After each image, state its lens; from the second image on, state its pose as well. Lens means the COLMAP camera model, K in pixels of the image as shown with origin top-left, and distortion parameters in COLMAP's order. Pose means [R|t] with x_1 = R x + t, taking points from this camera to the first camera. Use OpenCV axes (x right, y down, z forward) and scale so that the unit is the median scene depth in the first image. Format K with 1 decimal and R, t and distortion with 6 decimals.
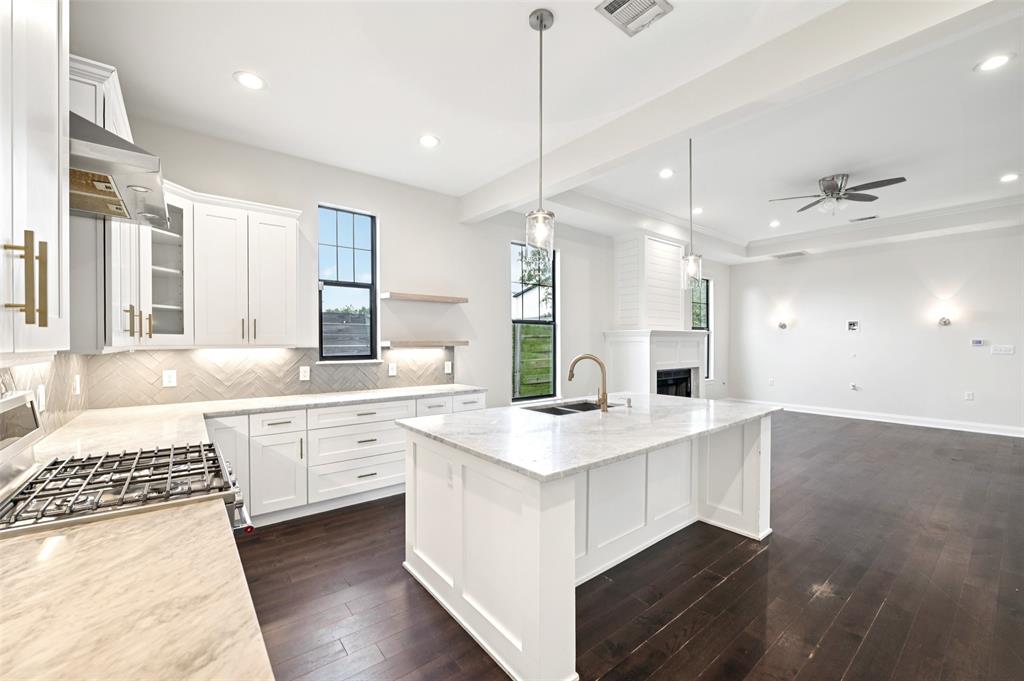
lens RADIAL K [[413.7, 0, 517.0], [0, 413.7, 344.1], [0, 0, 1]] dist [-0.007389, 0.000359]
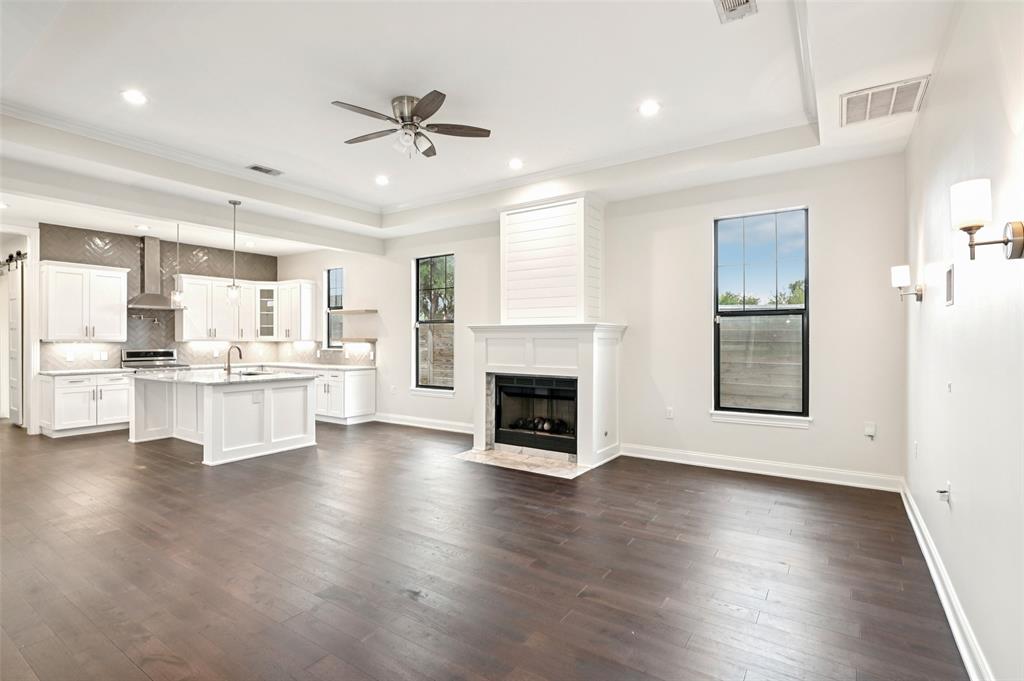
lens RADIAL K [[482.6, 0, 518.0], [0, 482.6, 342.1], [0, 0, 1]] dist [-0.002177, -0.001248]
pose [[0.307859, 0.005027, -0.951419, 1.653064], [-0.008522, 0.999960, 0.002526, -0.001780], [0.951394, 0.007330, 0.307889, 0.956570]]
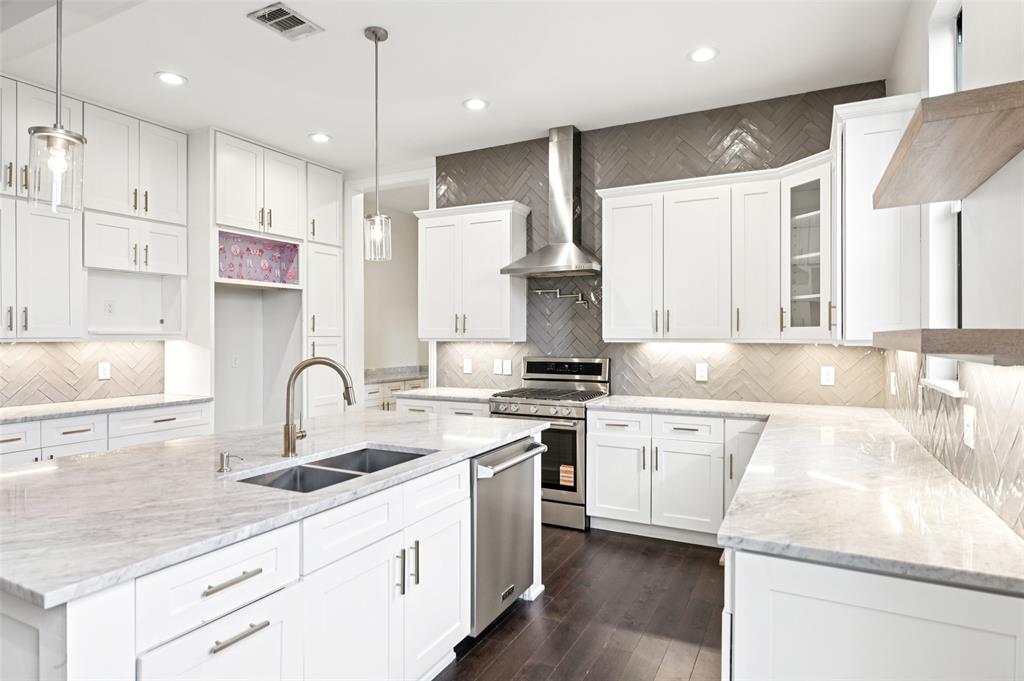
lens RADIAL K [[583.4, 0, 516.0], [0, 583.4, 341.4], [0, 0, 1]] dist [0.003789, 0.000322]
pose [[-0.914957, 0.004798, -0.403523, 0.153559], [-0.002211, 0.999855, 0.016902, -0.006358], [0.403546, 0.016357, -0.914813, 1.137901]]
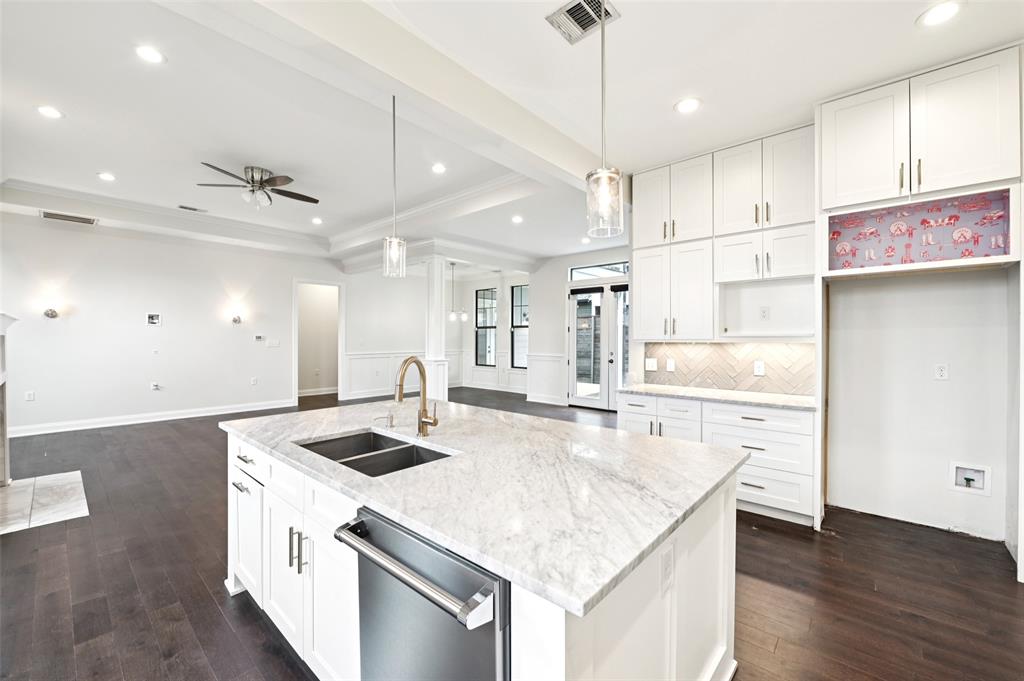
lens RADIAL K [[413.7, 0, 515.7], [0, 413.7, 338.7], [0, 0, 1]] dist [-0.007389, 0.000359]
pose [[-0.161351, 0.000065, 0.986897, -0.315418], [0.003572, 0.999993, 0.000518, 0.001431], [-0.986891, 0.003609, -0.161350, 0.567336]]
